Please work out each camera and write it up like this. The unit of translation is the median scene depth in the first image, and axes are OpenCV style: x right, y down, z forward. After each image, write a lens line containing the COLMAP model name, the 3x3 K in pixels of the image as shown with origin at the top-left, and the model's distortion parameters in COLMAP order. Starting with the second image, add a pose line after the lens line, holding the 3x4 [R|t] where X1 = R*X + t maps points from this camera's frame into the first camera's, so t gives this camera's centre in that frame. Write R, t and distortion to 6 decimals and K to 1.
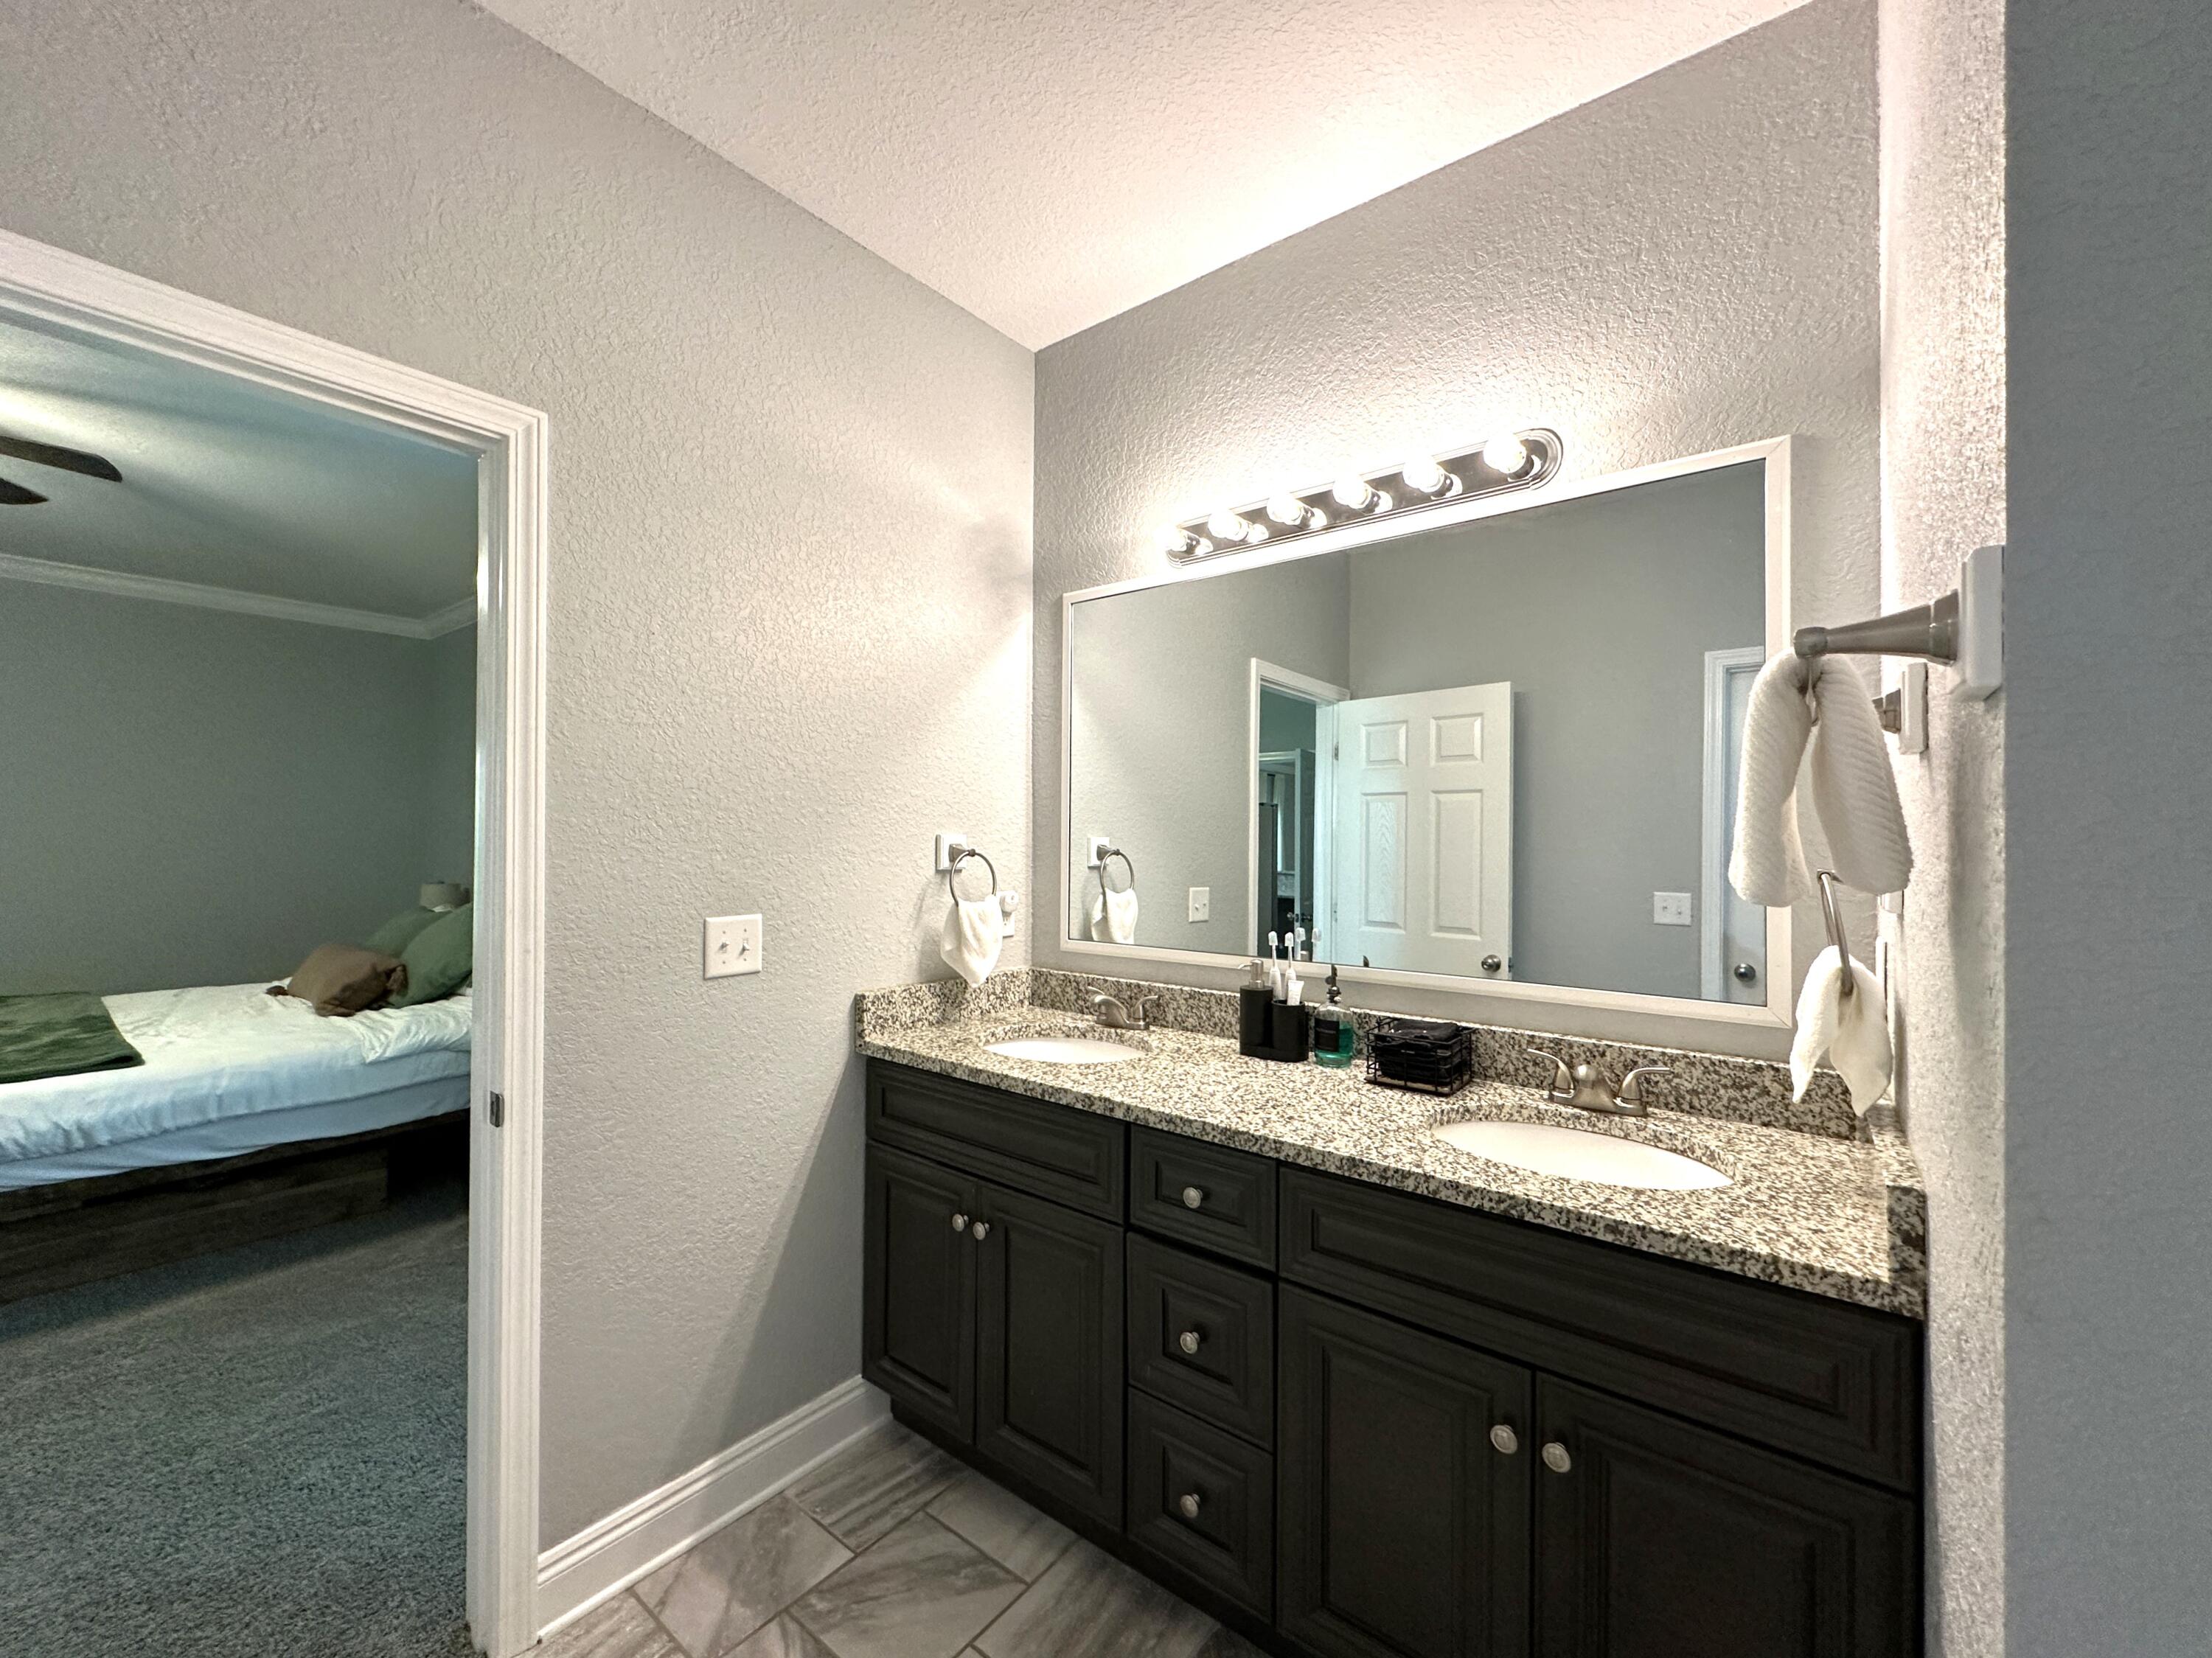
lens RADIAL K [[892.1, 0, 1104.1], [0, 892.1, 832.1], [0, 0, 1]] dist [-0.002022, 0.000279]
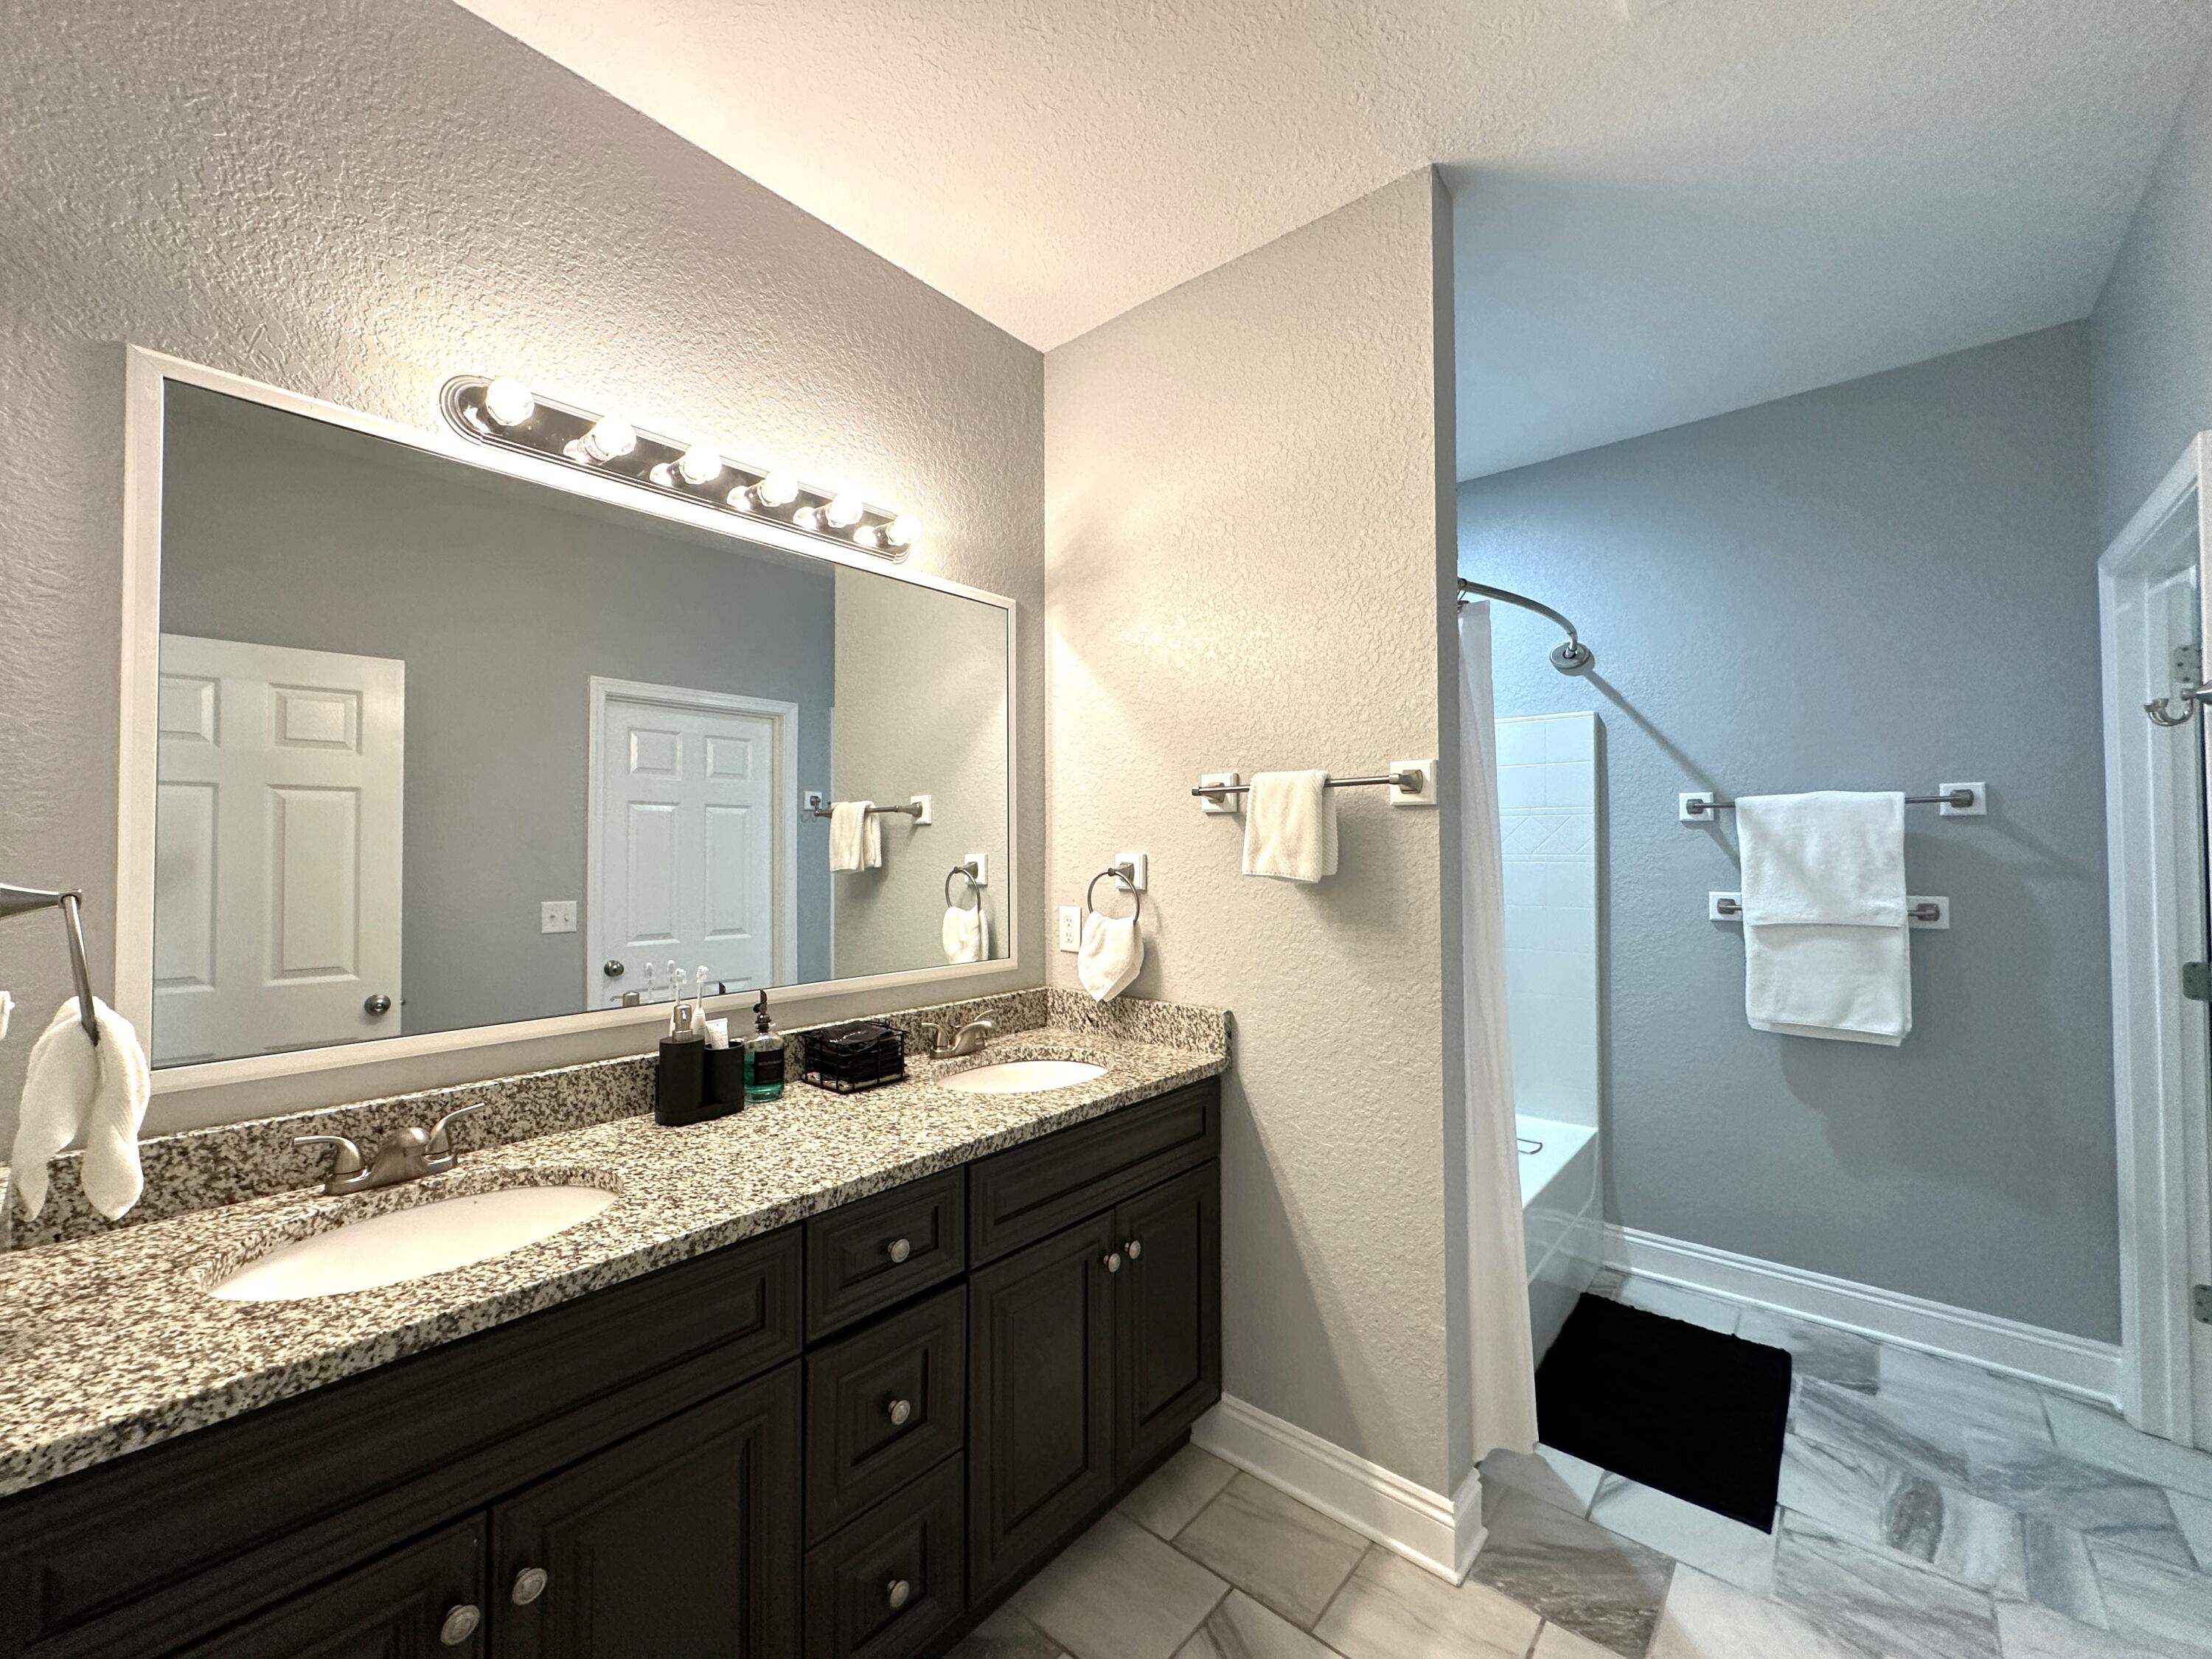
lens RADIAL K [[884.2, 0, 1103.8], [0, 884.2, 831.6], [0, 0, 1]] dist [-0.001646, 0.000142]
pose [[0.042437, 0.011770, 0.999030, -0.593761], [-0.006012, 0.999916, -0.011525, -0.007329], [-0.999081, -0.005517, 0.042504, 0.560086]]
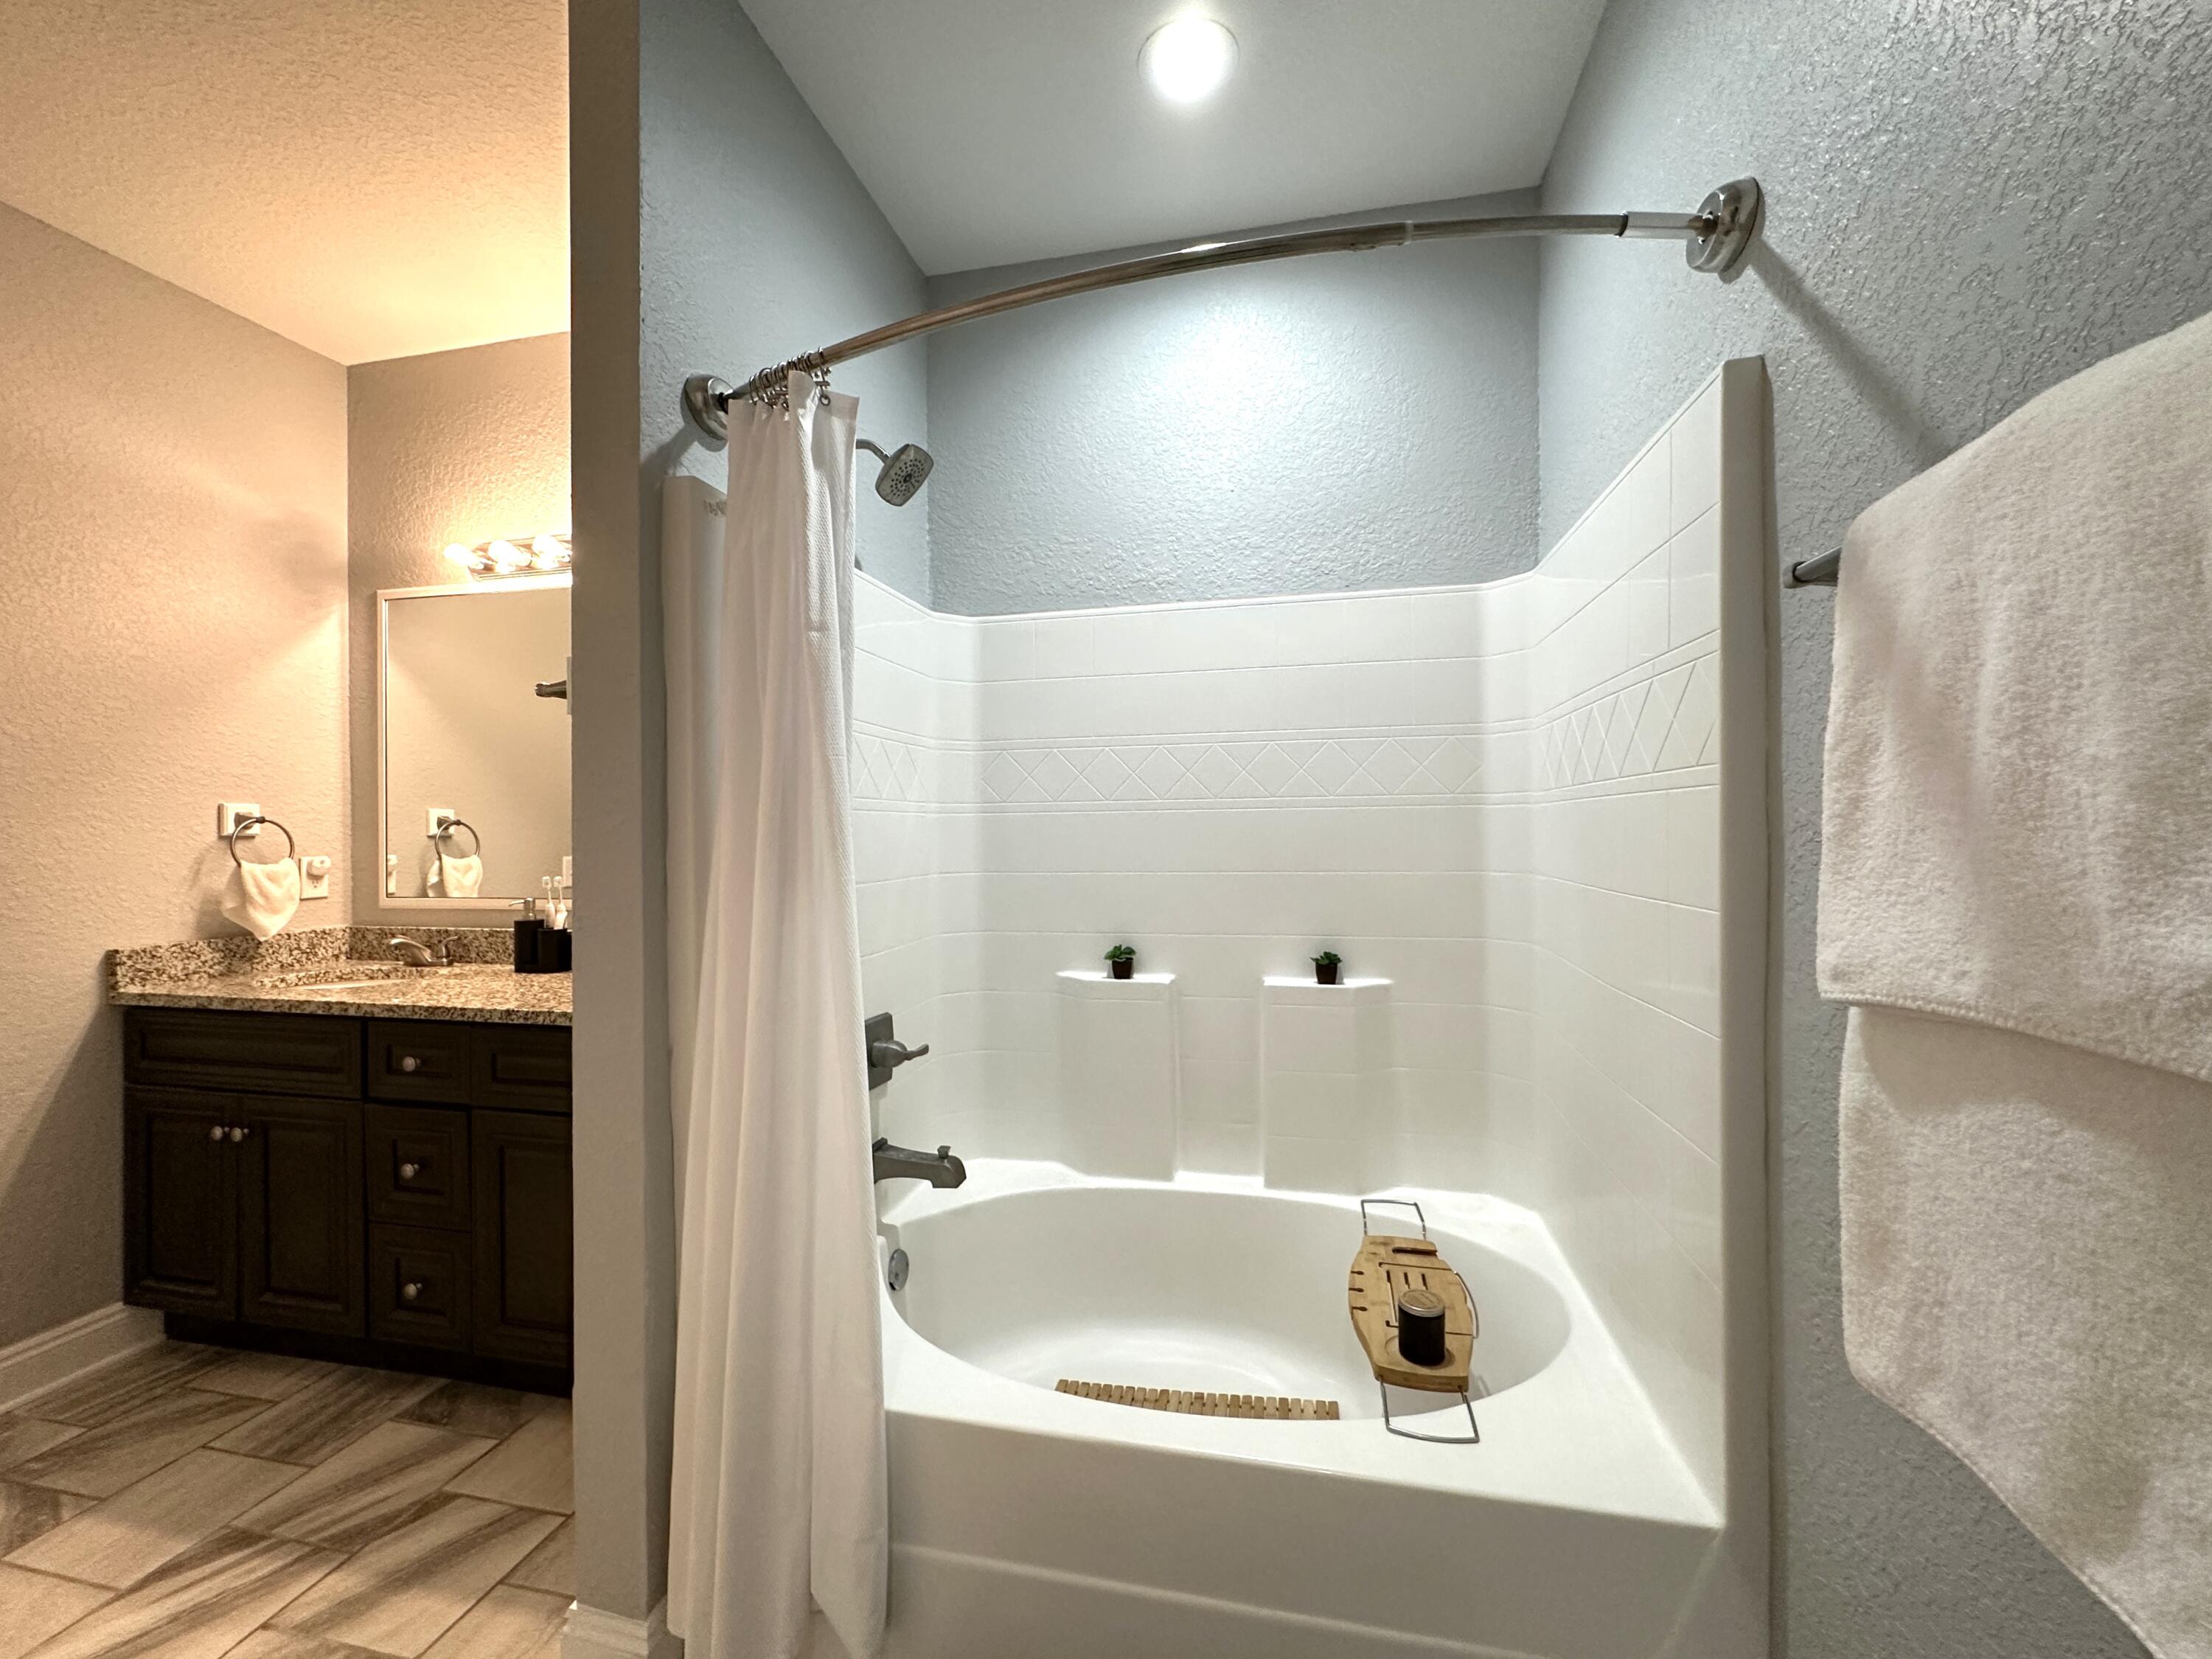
lens RADIAL K [[905.3, 0, 1102.5], [0, 905.3, 830.3], [0, 0, 1]] dist [-0.001282, -0.000218]
pose [[0.900710, -0.013465, 0.434211, 0.336642], [0.009972, 0.999897, 0.010321, 0.038495], [-0.434306, -0.004966, 0.900752, -0.510643]]
